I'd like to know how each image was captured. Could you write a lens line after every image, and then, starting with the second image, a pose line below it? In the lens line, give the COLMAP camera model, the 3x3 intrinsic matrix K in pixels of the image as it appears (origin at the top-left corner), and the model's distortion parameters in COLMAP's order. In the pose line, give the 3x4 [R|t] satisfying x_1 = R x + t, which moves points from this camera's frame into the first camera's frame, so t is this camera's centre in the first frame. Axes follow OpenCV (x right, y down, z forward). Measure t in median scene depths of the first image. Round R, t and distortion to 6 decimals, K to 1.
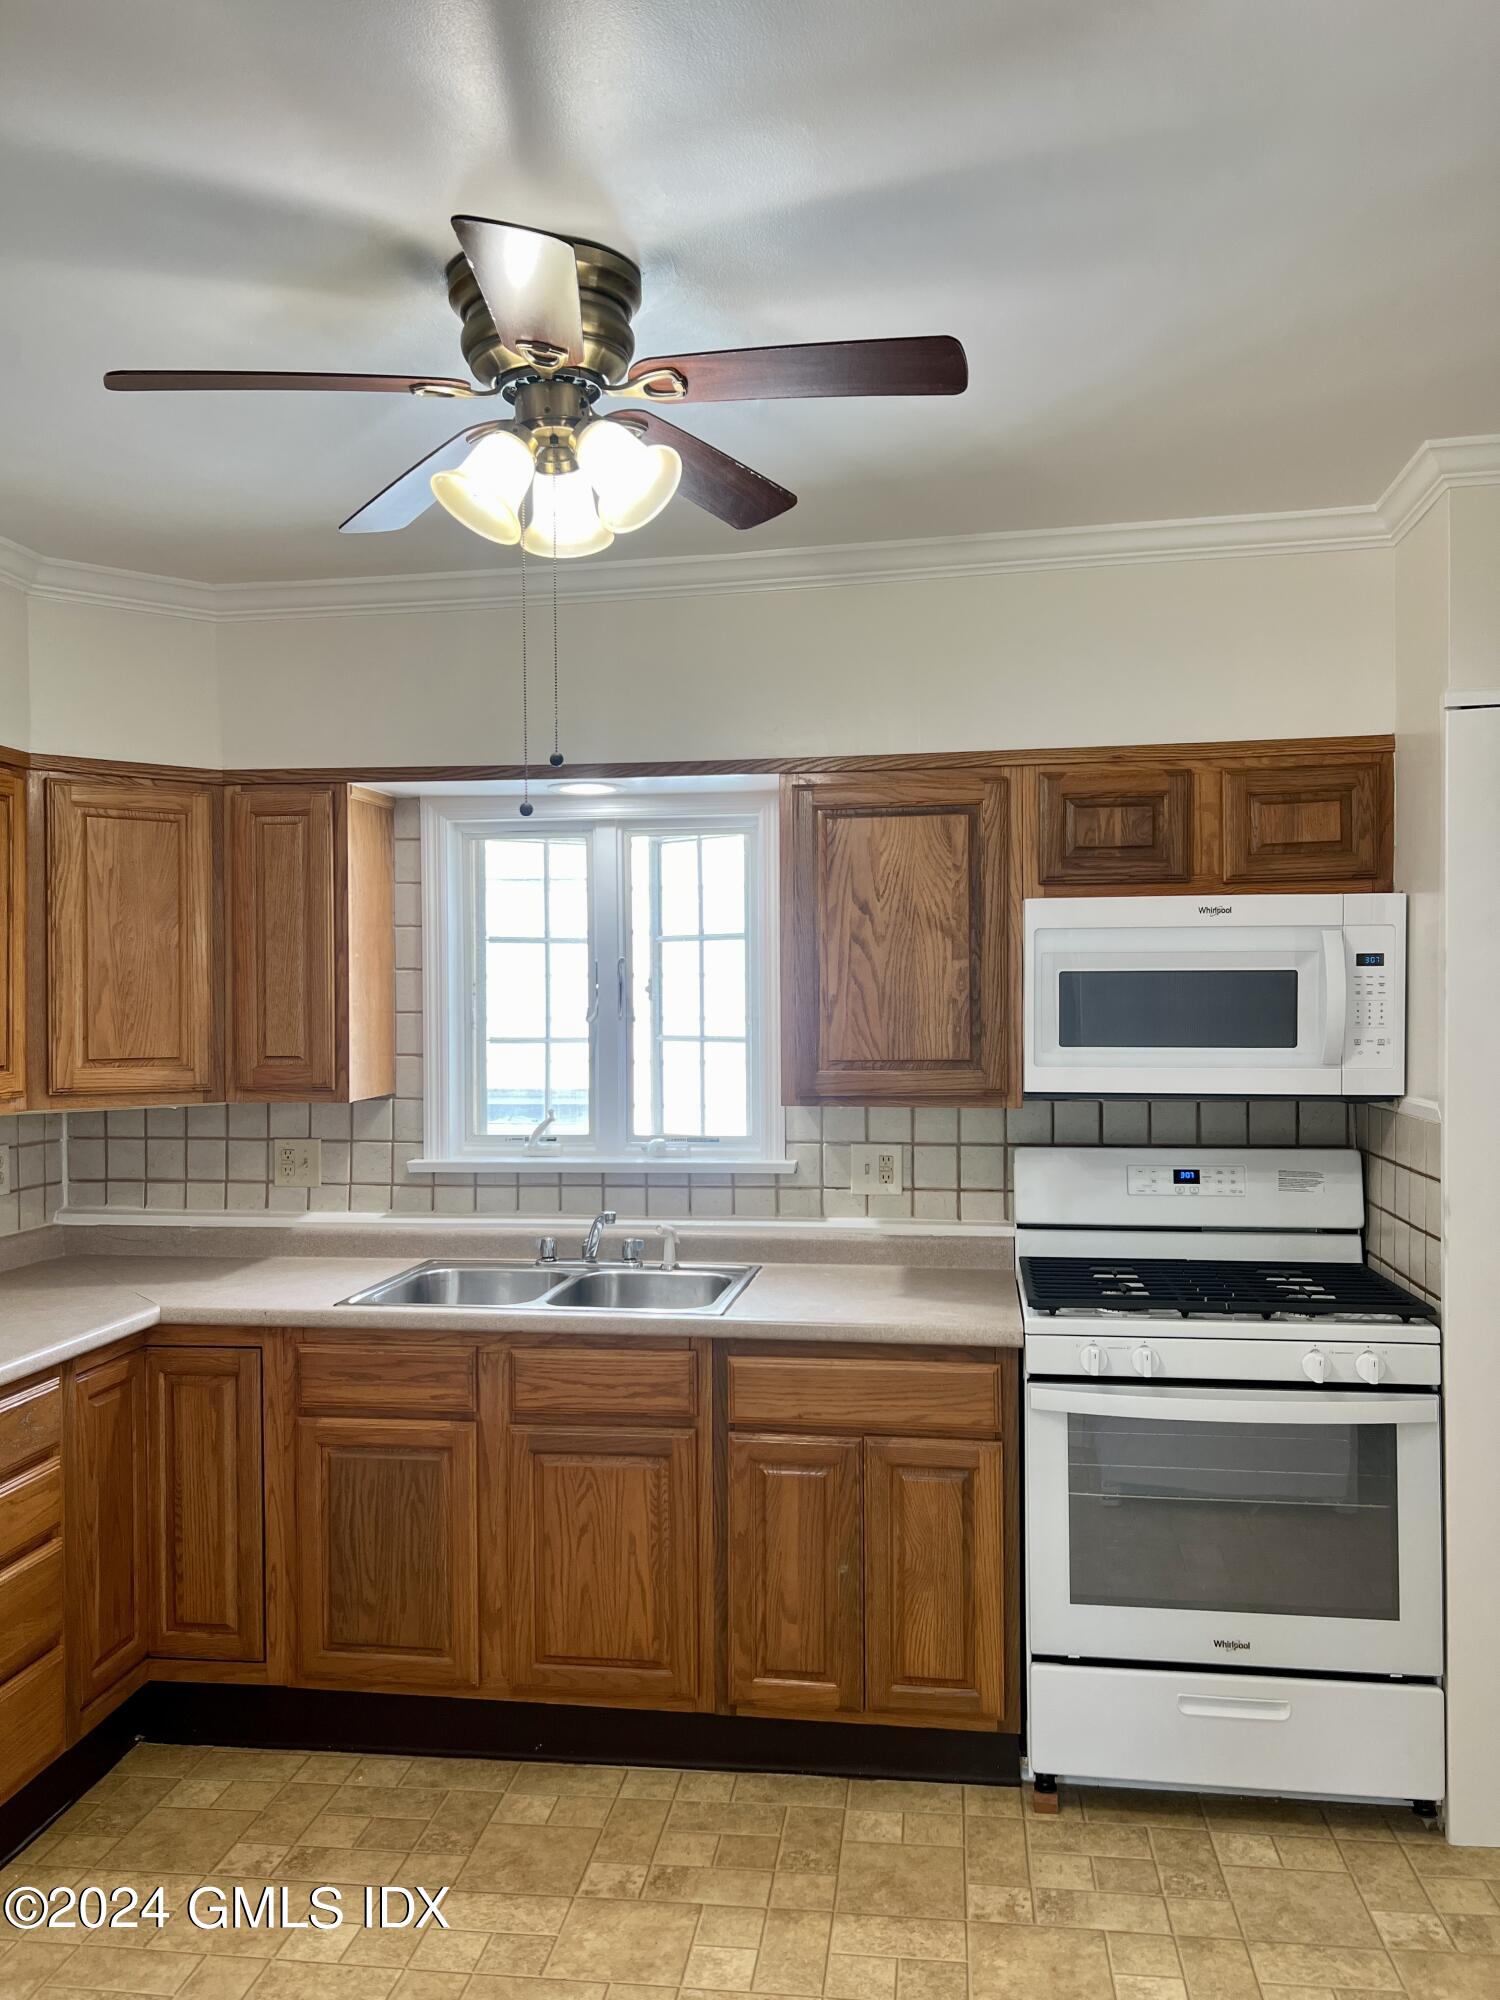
lens RADIAL K [[1497.3, 0, 764.6], [0, 1497.3, 1003.4], [0, 0, 1]] dist [0.011958, -0.005709]
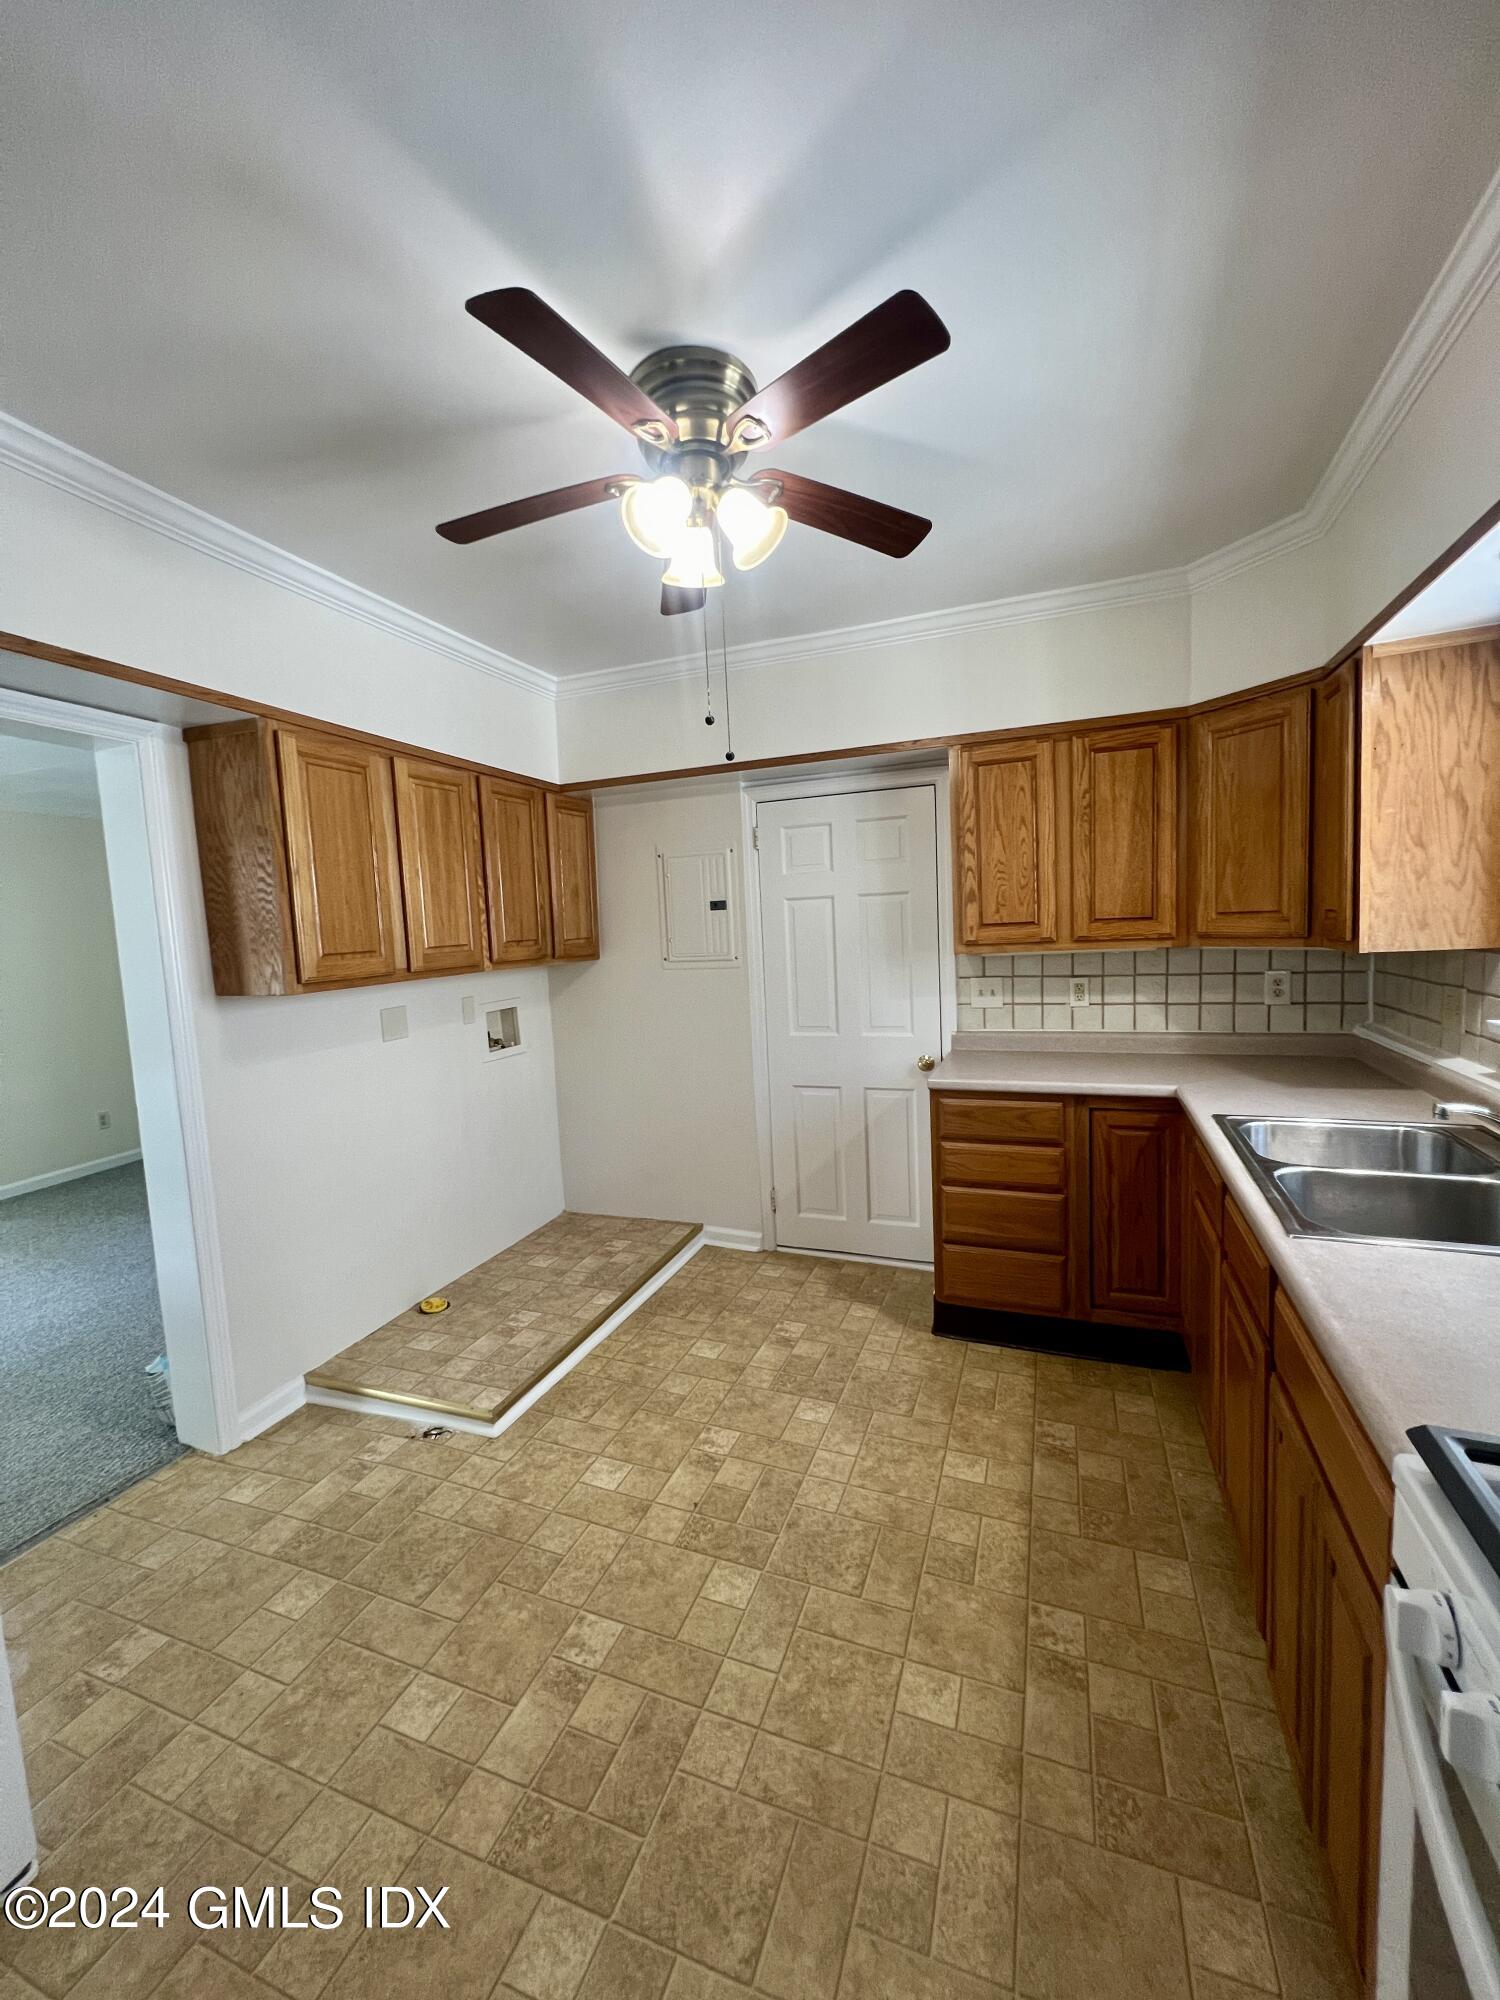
lens RADIAL K [[787.7, 0, 749.2], [0, 787.7, 1017.8], [0, 0, 1]] dist [-0.011470, 0.000287]
pose [[-0.232444, 0.128071, -0.964141, 0.461982], [0.052722, 0.991494, 0.118993, 0.028348], [0.971180, -0.023172, -0.237219, 0.892819]]
